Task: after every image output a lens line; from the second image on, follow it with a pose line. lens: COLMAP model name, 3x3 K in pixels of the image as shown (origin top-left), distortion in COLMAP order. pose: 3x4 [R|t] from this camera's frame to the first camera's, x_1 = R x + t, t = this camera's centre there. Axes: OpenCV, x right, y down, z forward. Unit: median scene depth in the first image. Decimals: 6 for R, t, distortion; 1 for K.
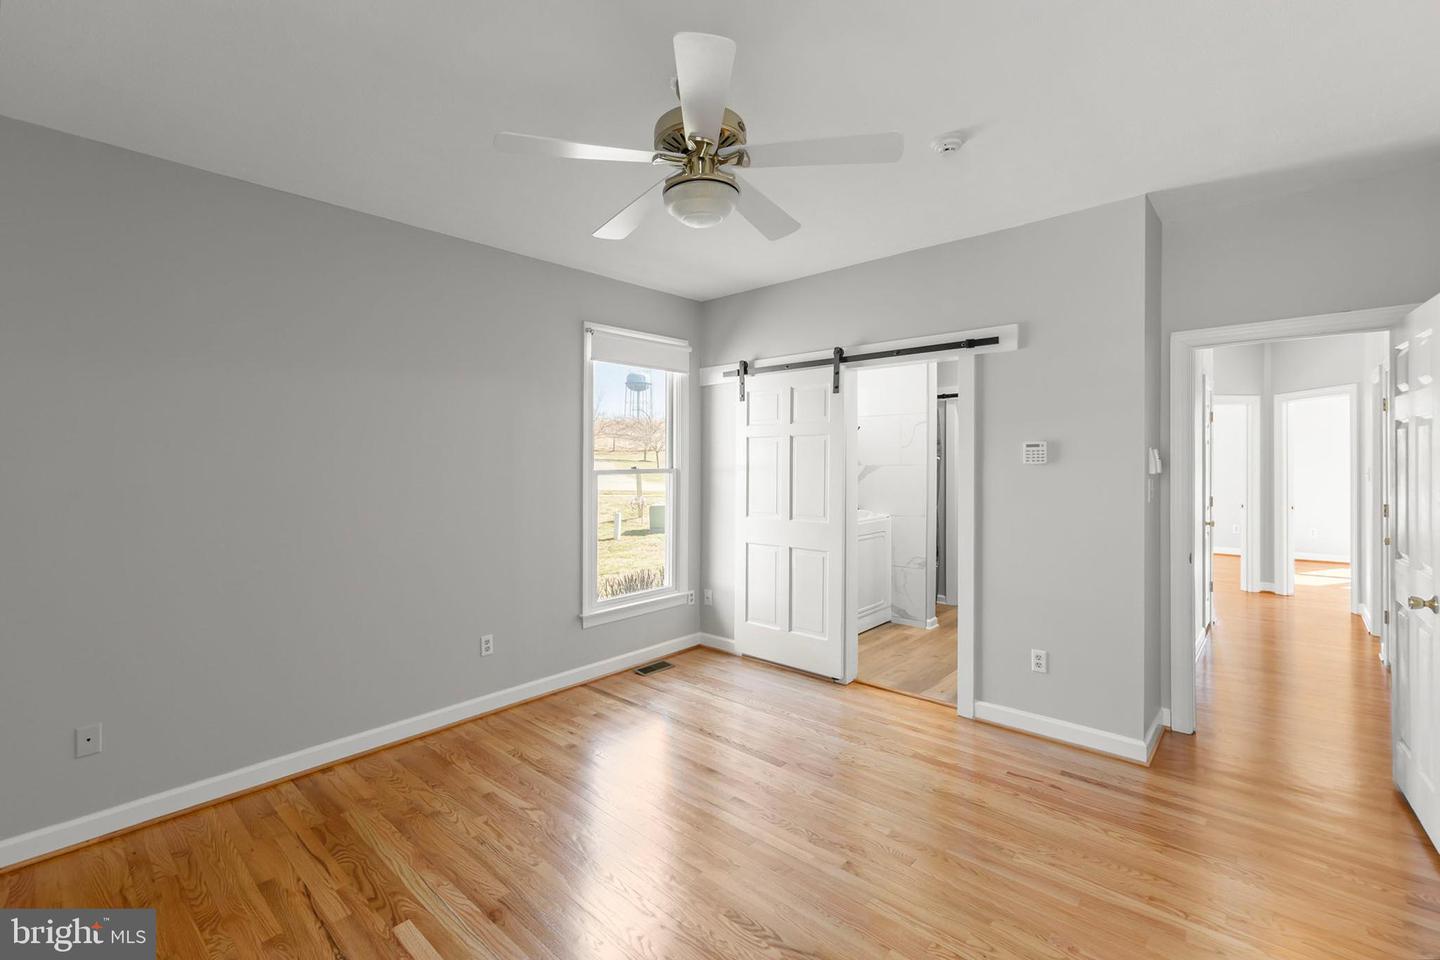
lens RADIAL K [[608.3, 0, 717.5], [0, 608.3, 469.6], [0, 0, 1]] dist [0.000235, -0.000397]
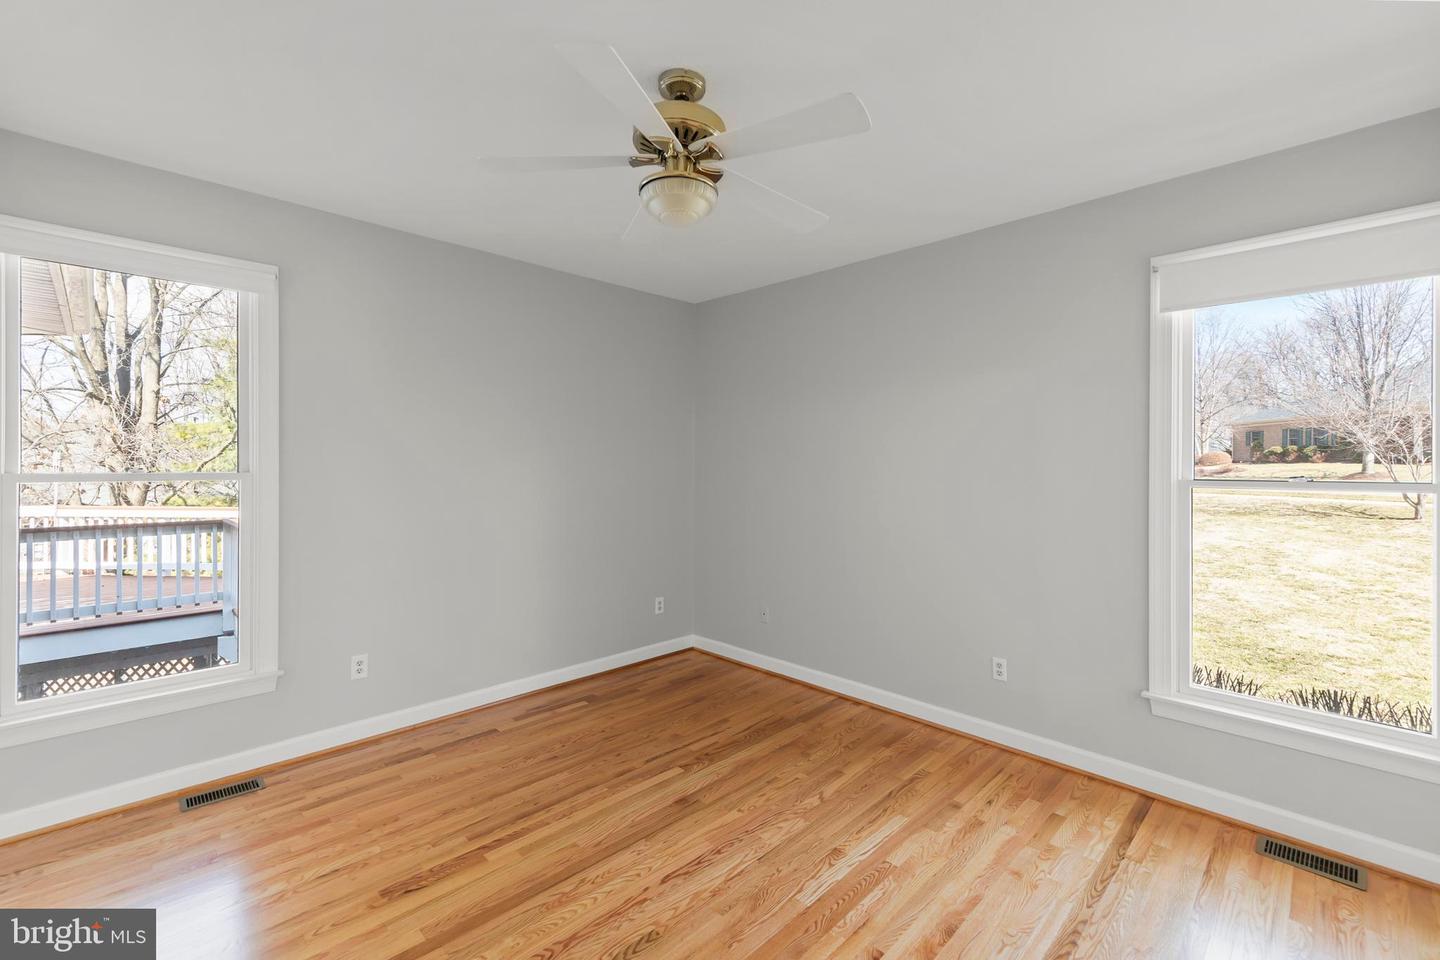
lens RADIAL K [[608.3, 0, 717.4], [0, 608.3, 467.7], [0, 0, 1]] dist [0.000235, -0.000397]
pose [[-0.027950, 0.016631, -0.999471, 0.606341], [-0.024606, 0.999547, 0.017320, -0.015556], [0.999306, 0.025077, -0.027528, 0.697375]]
